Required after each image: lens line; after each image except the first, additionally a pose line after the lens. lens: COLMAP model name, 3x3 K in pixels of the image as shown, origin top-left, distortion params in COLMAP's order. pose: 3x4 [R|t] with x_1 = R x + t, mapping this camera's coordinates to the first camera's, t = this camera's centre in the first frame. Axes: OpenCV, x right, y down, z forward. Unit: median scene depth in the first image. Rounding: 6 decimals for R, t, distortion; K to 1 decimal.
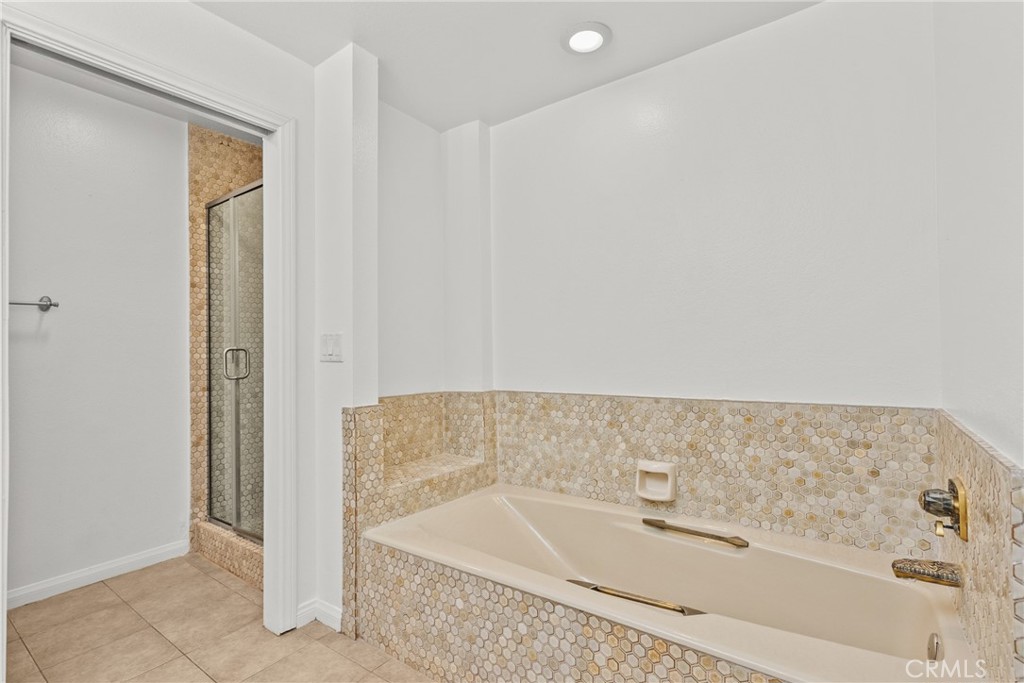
lens RADIAL K [[483.9, 0, 501.5], [0, 483.9, 338.6], [0, 0, 1]] dist [-0.000675, 0.001333]
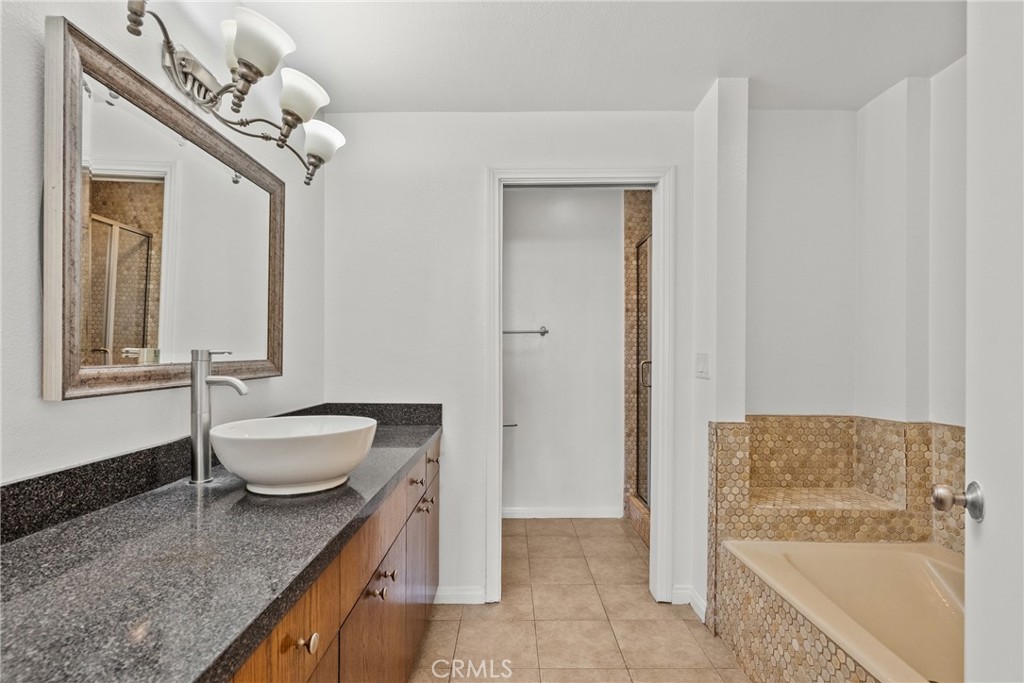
lens RADIAL K [[483.9, 0, 501.5], [0, 483.9, 338.6], [0, 0, 1]] dist [-0.000675, 0.001333]
pose [[0.566742, -0.016360, -0.823733, 0.256993], [0.020138, 0.999779, -0.006001, -0.038637], [0.823649, -0.013188, 0.566946, -0.002106]]
